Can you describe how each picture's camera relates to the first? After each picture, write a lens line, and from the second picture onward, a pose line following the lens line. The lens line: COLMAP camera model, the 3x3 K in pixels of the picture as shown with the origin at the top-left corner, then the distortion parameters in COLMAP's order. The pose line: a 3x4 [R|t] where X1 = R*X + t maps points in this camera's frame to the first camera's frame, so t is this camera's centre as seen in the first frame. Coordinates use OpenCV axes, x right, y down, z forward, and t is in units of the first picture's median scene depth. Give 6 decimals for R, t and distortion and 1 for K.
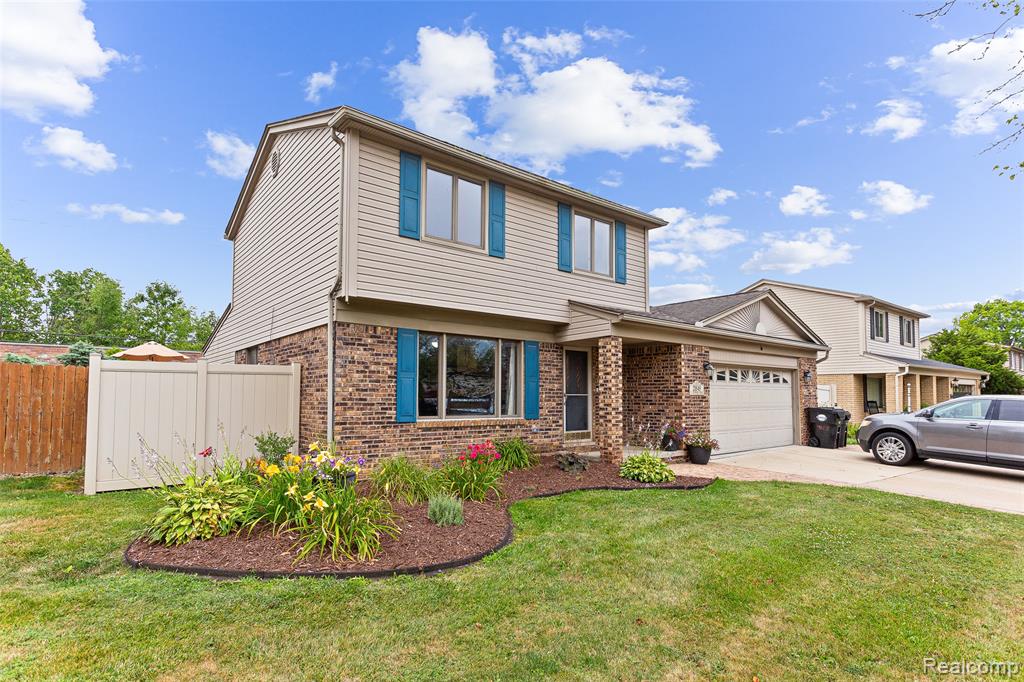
lens RADIAL K [[529.2, 0, 508.5], [0, 529.2, 370.6], [0, 0, 1]] dist [-0.000338, 0.000077]
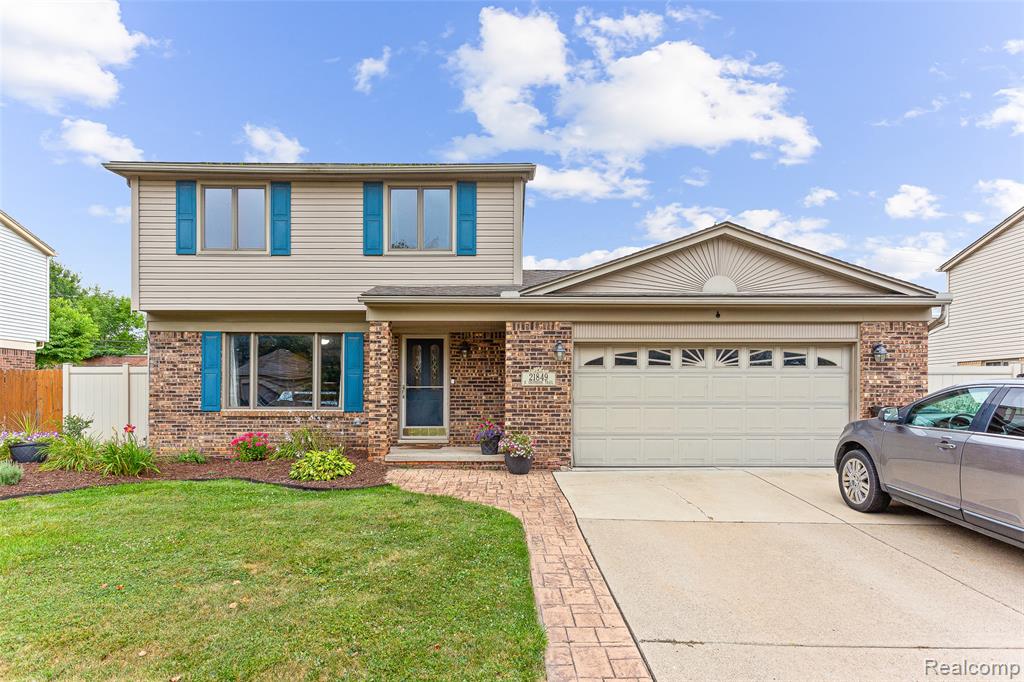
lens RADIAL K [[548.4, 0, 513.1], [0, 548.4, 395.4], [0, 0, 1]] dist [0.003899, 0.000806]
pose [[0.780296, -0.001362, -0.625409, 0.996535], [0.032420, 0.998741, 0.038274, 0.034158], [0.624570, -0.050141, 0.779358, 0.423799]]
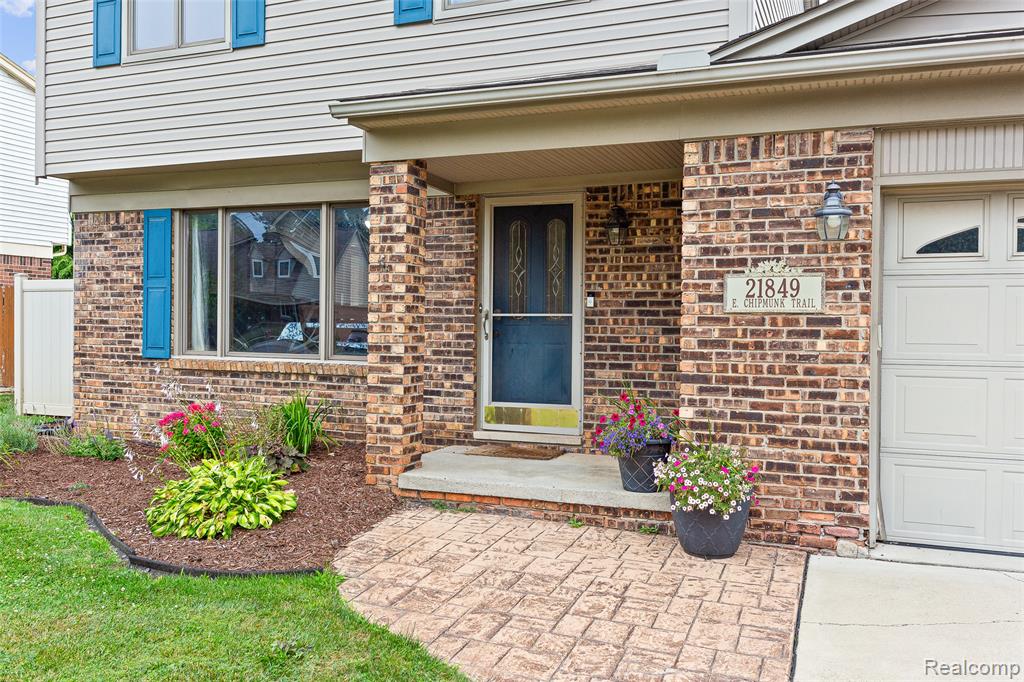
lens RADIAL K [[865.5, 0, 511.2], [0, 865.5, 331.6], [0, 0, 1]] dist [0.006416, -0.005919]
pose [[0.480147, 0.009902, -0.877132, 0.831635], [0.036931, 0.998821, 0.031492, 0.044274], [0.876410, -0.047514, 0.479215, 0.794425]]
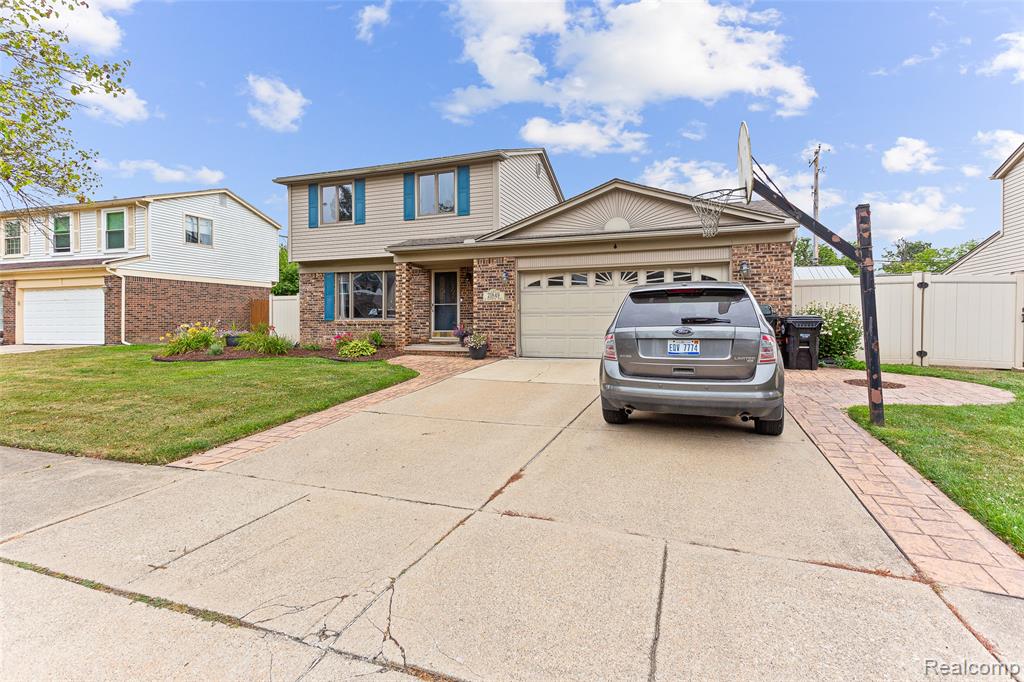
lens RADIAL K [[491.3, 0, 511.9], [0, 491.3, 316.9], [0, 0, 1]] dist [0.025029, 0.000340]
pose [[0.512502, -0.010124, -0.858627, 1.554455], [0.048640, 0.998667, 0.017257, 0.077047], [0.857308, -0.050608, 0.512311, 0.585716]]
